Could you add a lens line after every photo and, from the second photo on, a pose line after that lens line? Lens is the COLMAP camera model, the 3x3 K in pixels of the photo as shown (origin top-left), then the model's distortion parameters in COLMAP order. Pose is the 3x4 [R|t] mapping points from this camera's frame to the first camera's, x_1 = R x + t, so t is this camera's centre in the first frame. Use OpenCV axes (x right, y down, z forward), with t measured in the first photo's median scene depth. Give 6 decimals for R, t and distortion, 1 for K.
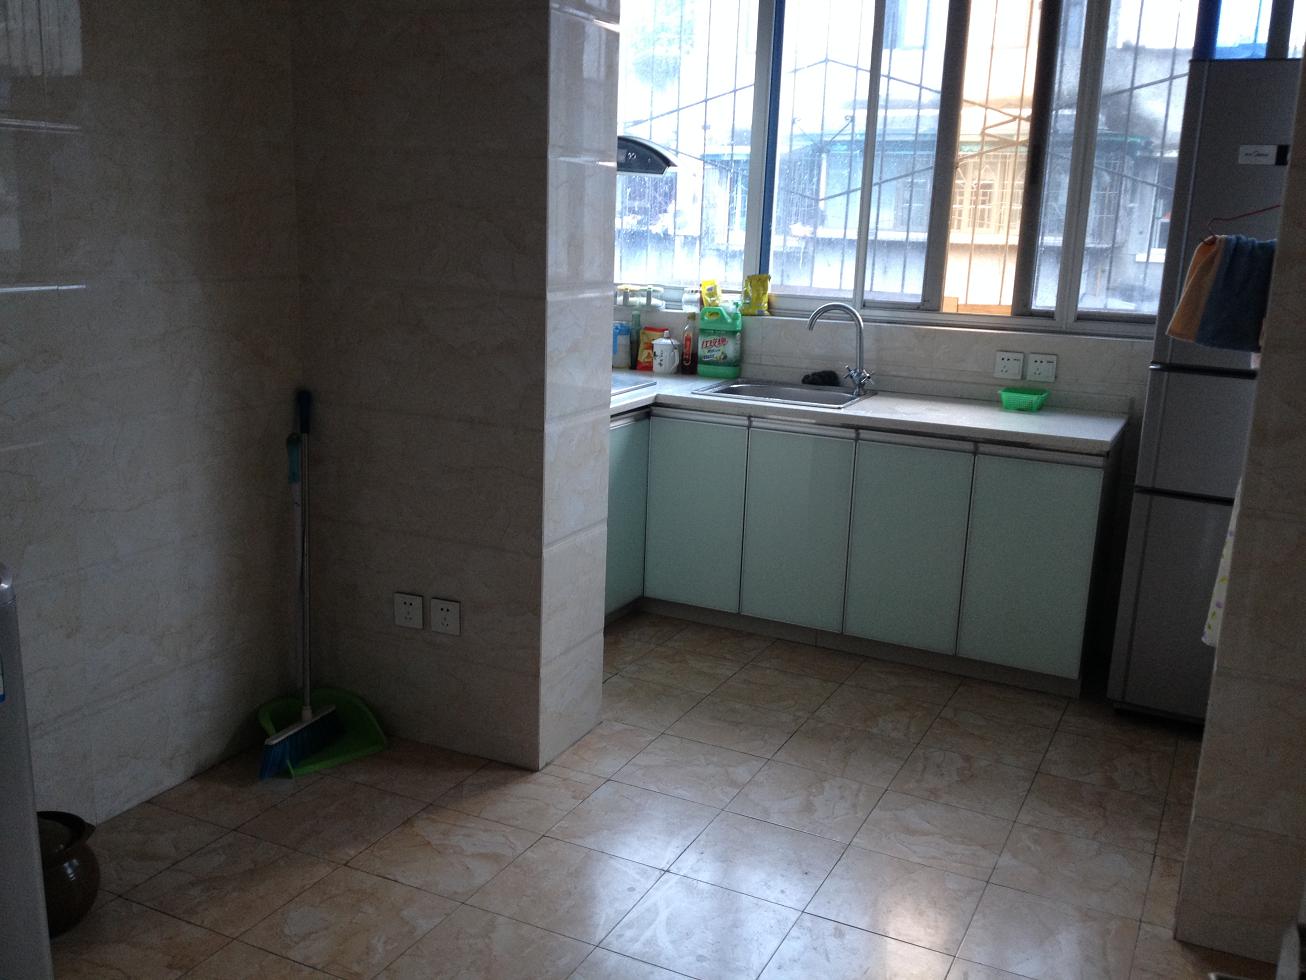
lens RADIAL K [[1225.6, 0, 652.6], [0, 1225.6, 490.5], [0, 0, 1]] dist [0.000302, 0.000000]
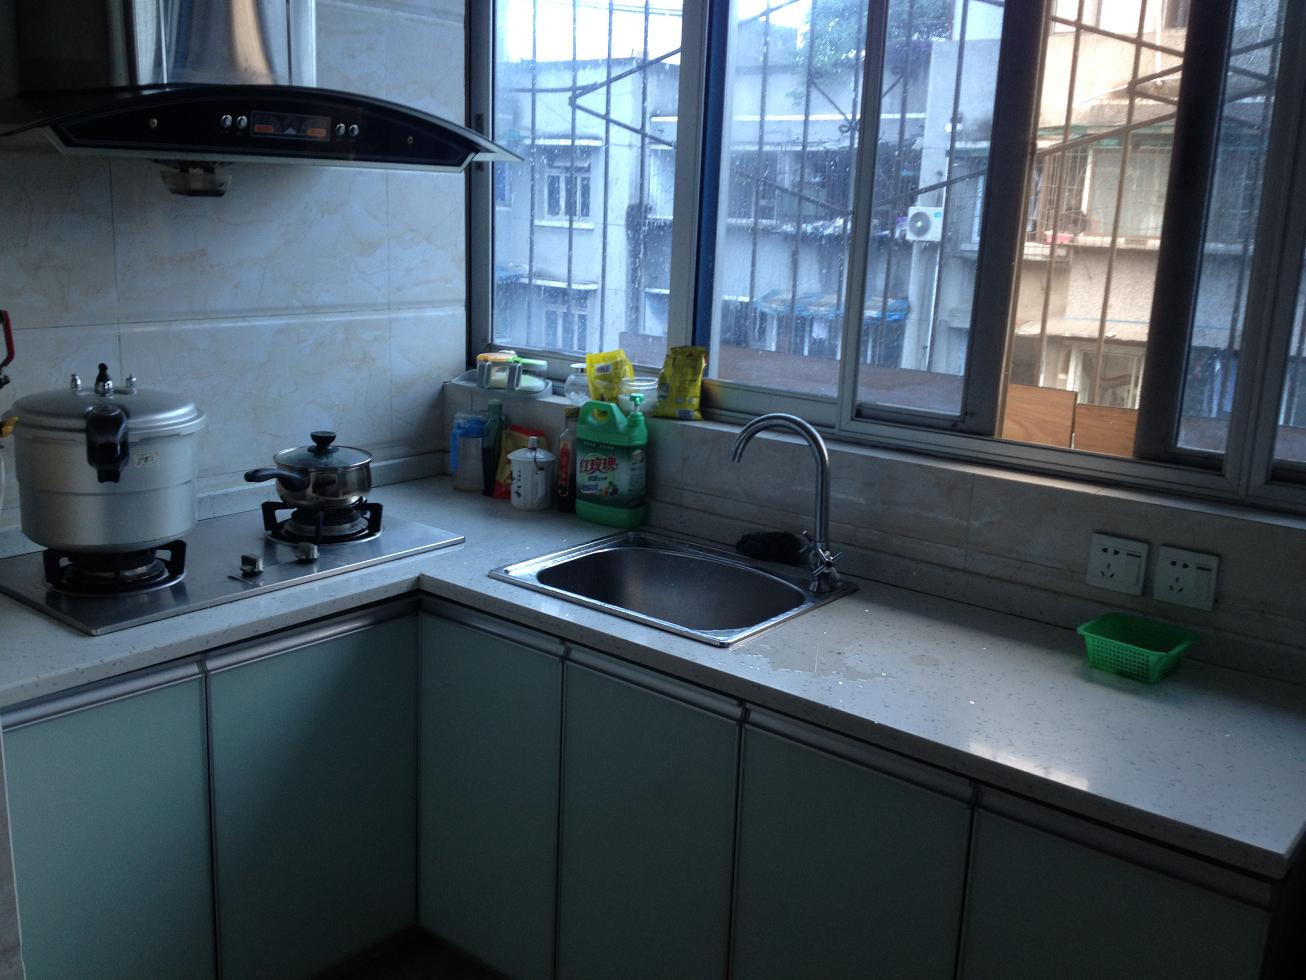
lens RADIAL K [[1225.6, 0, 652.2], [0, 1225.6, 488.6], [0, 0, 1]] dist [0.000302, 0.000000]
pose [[0.977136, 0.054742, -0.205448, 0.191783], [-0.055186, 0.998470, 0.003571, -0.112811], [0.205329, 0.007849, 0.978661, 0.449446]]
